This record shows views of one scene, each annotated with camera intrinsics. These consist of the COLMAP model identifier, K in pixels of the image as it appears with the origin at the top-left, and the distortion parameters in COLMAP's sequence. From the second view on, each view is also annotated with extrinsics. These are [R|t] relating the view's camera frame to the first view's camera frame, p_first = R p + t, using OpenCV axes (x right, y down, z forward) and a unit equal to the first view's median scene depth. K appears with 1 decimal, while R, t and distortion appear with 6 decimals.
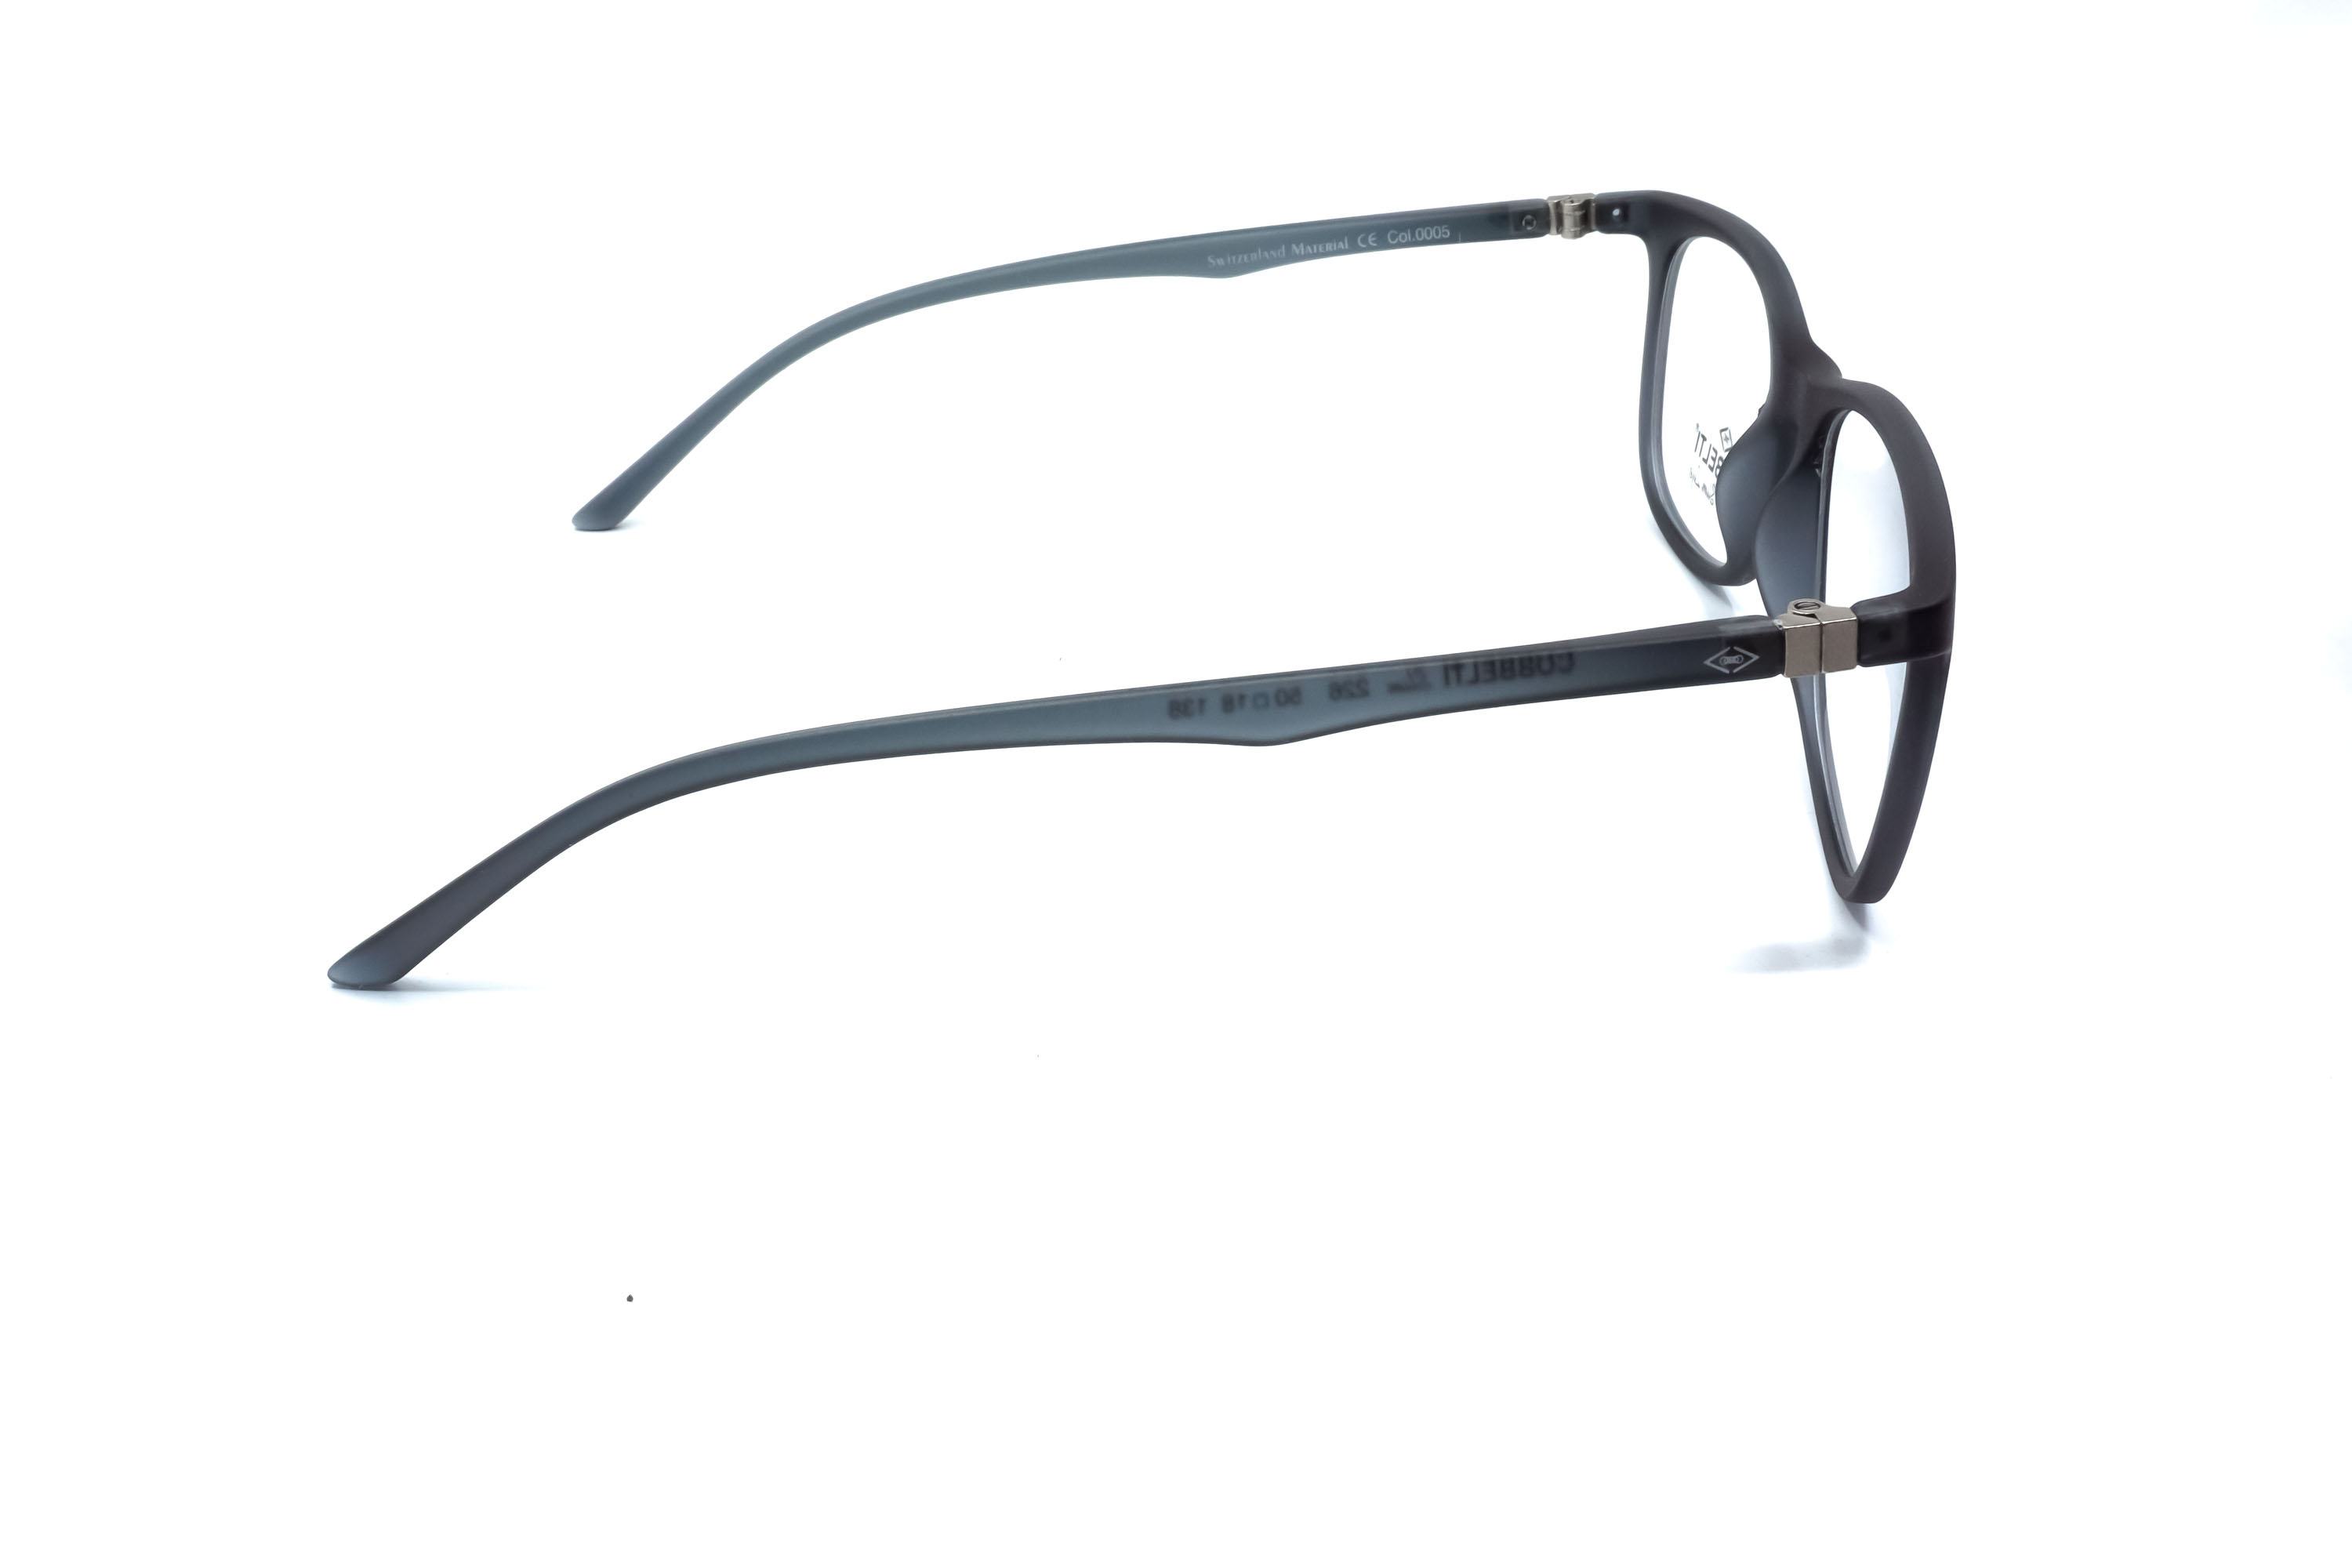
lens RADIAL K [[2571.0, 0, 1172.1], [0, 2571.0, 777.1], [0, 0, 1]] dist [-0.001050, 0.000000]
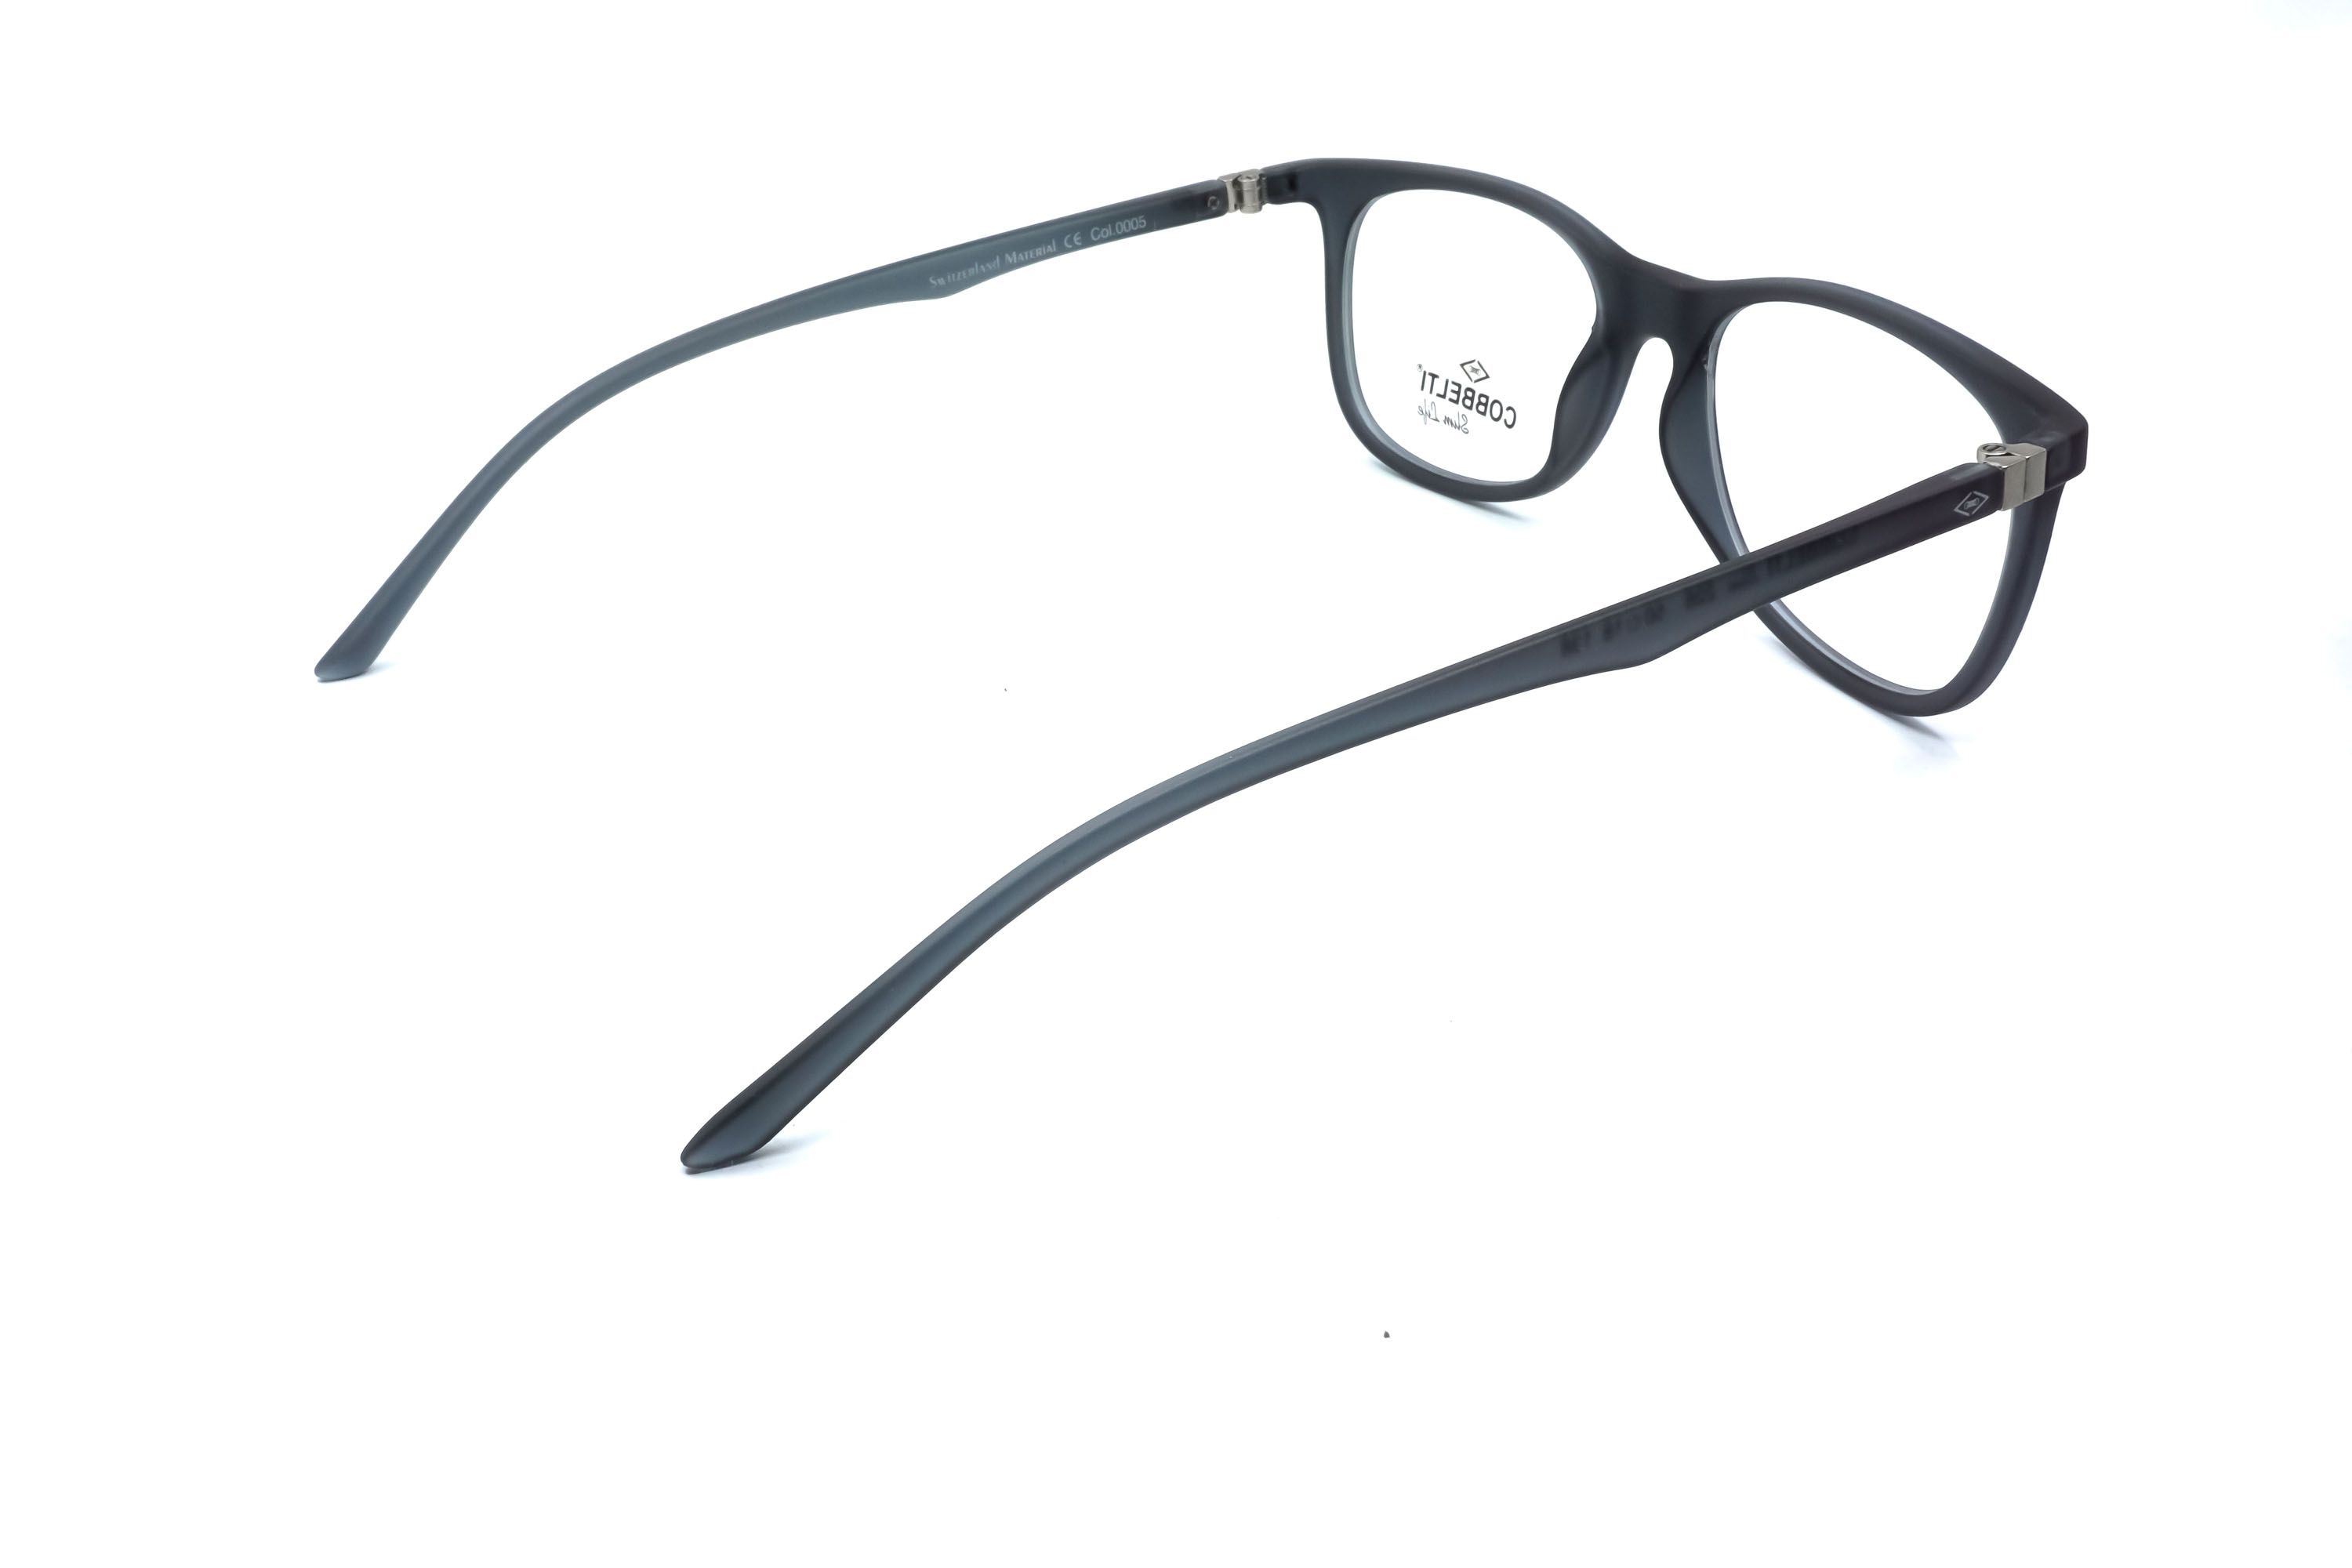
lens RADIAL K [[2571.0, 0, 1166.3], [0, 2571.0, 789.7], [0, 0, 1]] dist [-0.001050, 0.000000]
pose [[0.864909, -0.223765, 0.449290, -0.414371], [0.229921, 0.972318, 0.041643, -0.034070], [-0.446171, 0.067283, 0.892415, 0.101363]]
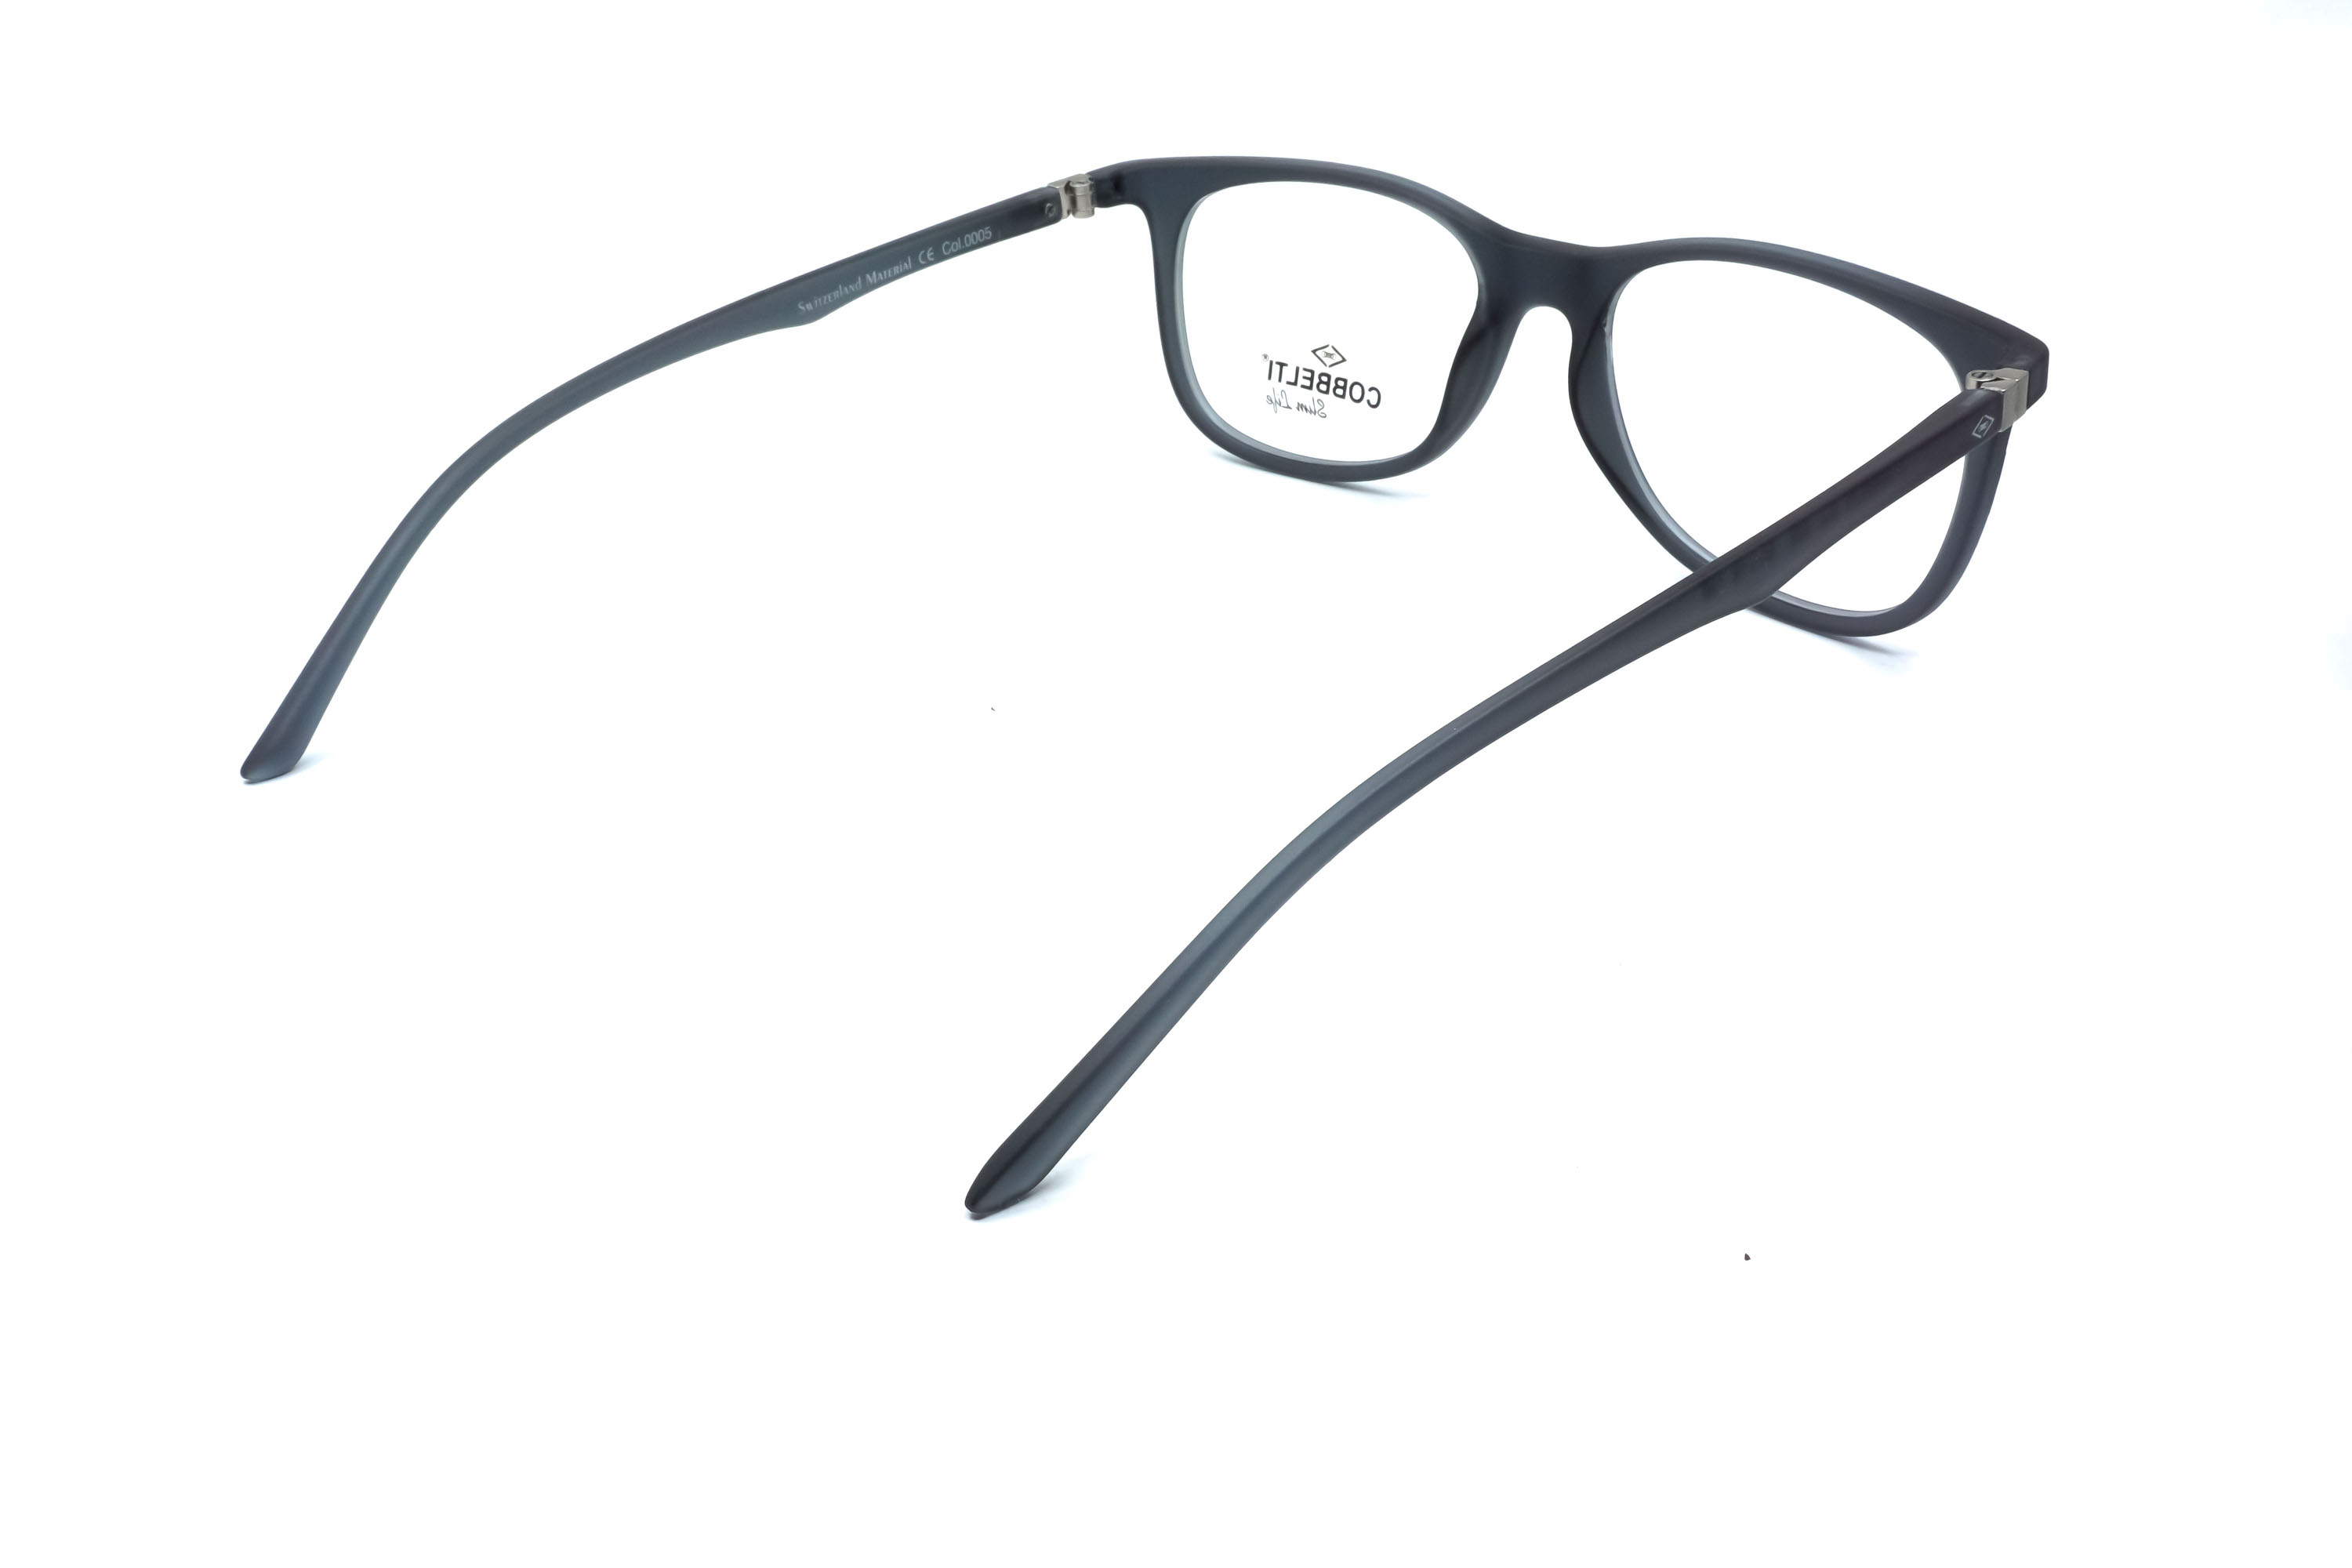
lens RADIAL K [[2571.0, 0, 1175.7], [0, 2571.0, 799.7], [0, 0, 1]] dist [-0.001050, 0.000000]
pose [[0.699575, -0.317193, 0.640299, -0.588905], [0.329004, 0.938426, 0.105419, -0.088530], [-0.634312, 0.136913, 0.760857, 0.220602]]
